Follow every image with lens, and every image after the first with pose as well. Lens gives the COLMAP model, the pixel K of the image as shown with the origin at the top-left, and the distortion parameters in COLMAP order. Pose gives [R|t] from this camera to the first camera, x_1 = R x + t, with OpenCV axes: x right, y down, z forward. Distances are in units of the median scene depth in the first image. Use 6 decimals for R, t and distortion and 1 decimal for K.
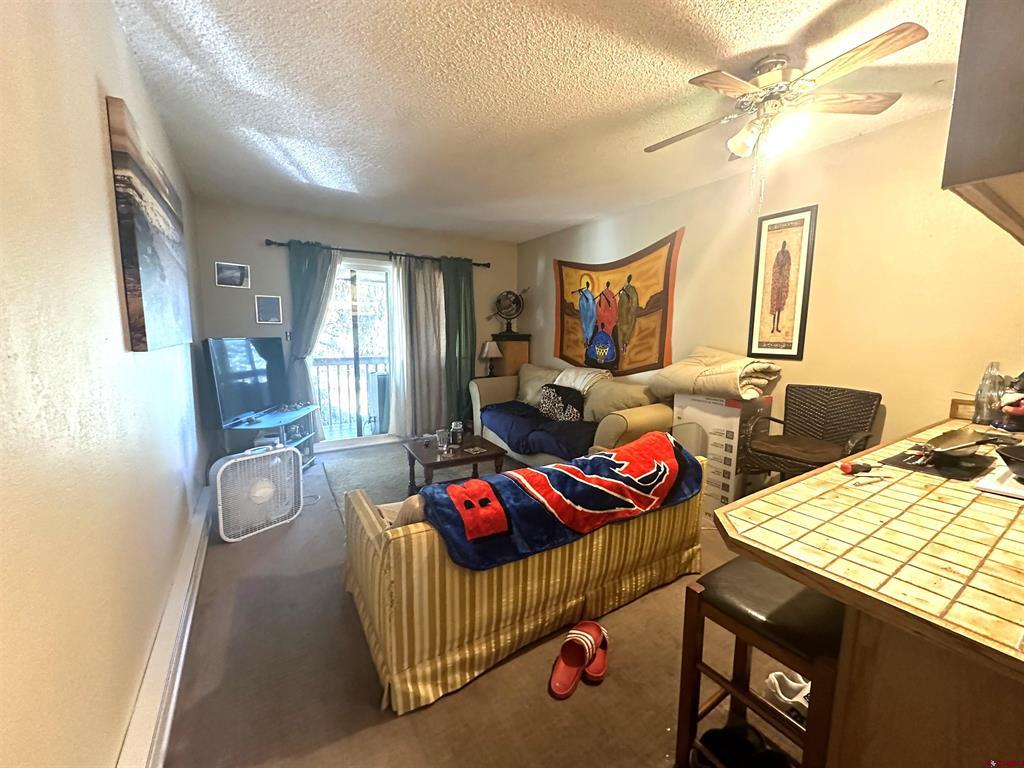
lens RADIAL K [[407.7, 0, 512.0], [0, 407.7, 384.0], [0, 0, 1]] dist [0.001148, 0.000337]
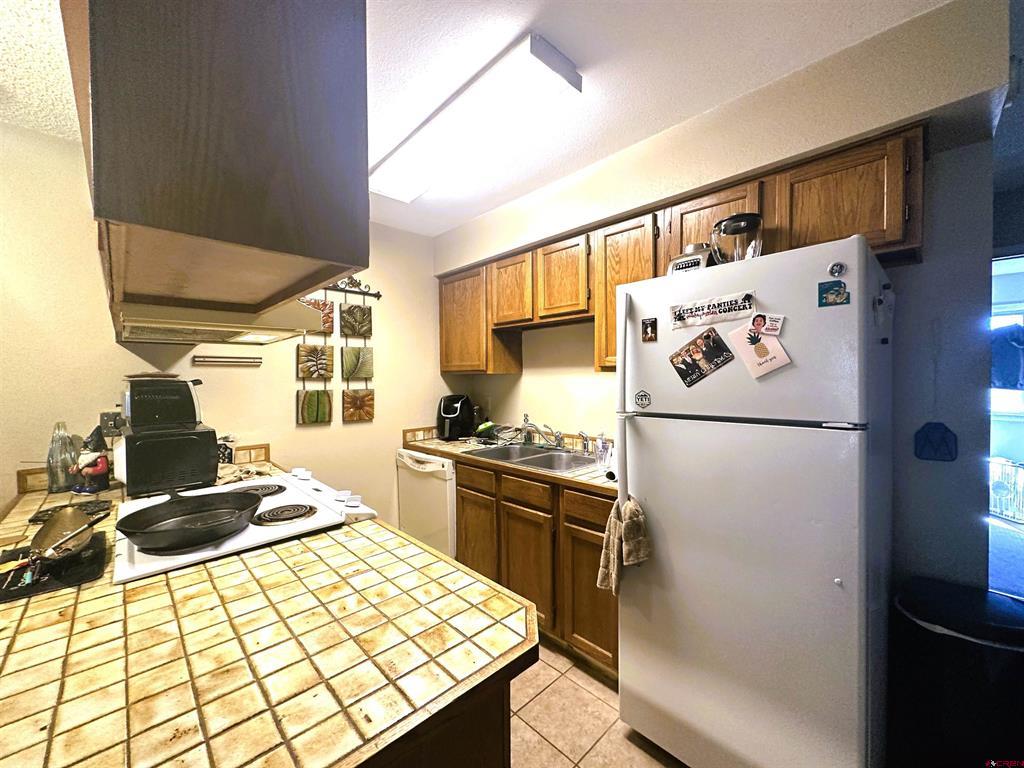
lens RADIAL K [[407.7, 0, 512.0], [0, 407.7, 384.0], [0, 0, 1]] dist [0.001148, 0.000337]
pose [[-0.192430, -0.024246, 0.981011, 0.117015], [0.128558, 0.990456, 0.049697, -0.072707], [-0.972853, 0.135680, -0.187477, 0.232716]]
